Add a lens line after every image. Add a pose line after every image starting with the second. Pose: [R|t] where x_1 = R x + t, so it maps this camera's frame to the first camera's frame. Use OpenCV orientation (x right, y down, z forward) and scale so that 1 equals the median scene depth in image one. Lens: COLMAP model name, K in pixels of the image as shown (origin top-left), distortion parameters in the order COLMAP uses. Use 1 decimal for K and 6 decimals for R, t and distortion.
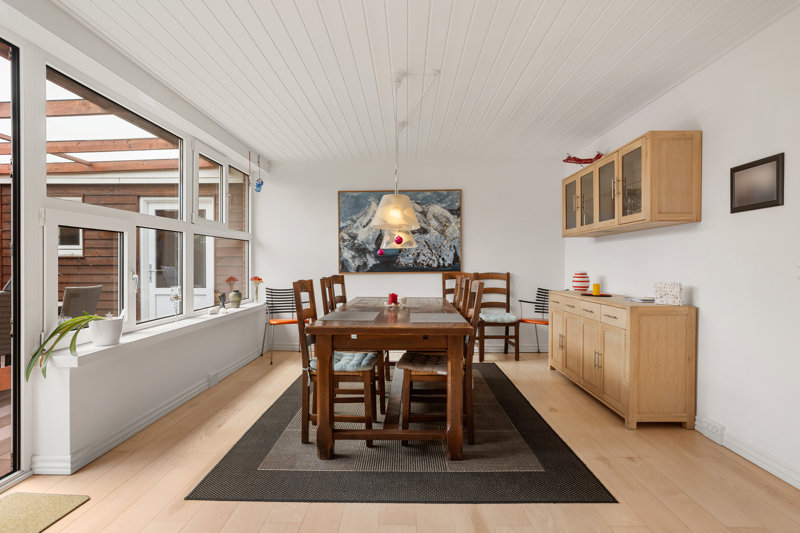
lens RADIAL K [[444.2, 0, 408.8], [0, 444.2, 262.3], [0, 0, 1]] dist [-0.000647, 0.000281]
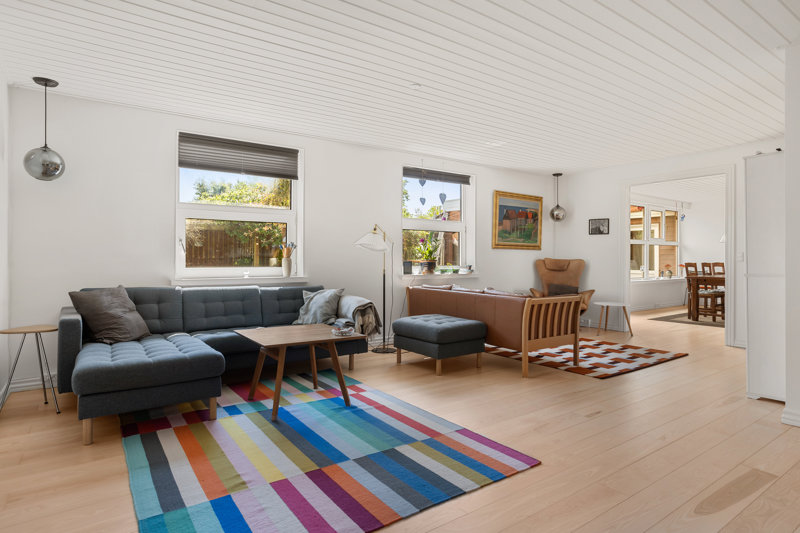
lens RADIAL K [[444.2, 0, 408.8], [0, 444.2, 262.3], [0, 0, 1]] dist [-0.000647, 0.000281]
pose [[0.592051, -0.002419, -0.805897, 0.517755], [0.003924, 0.999992, -0.000119, 0.018859], [0.805891, -0.003092, 0.592056, -1.116211]]
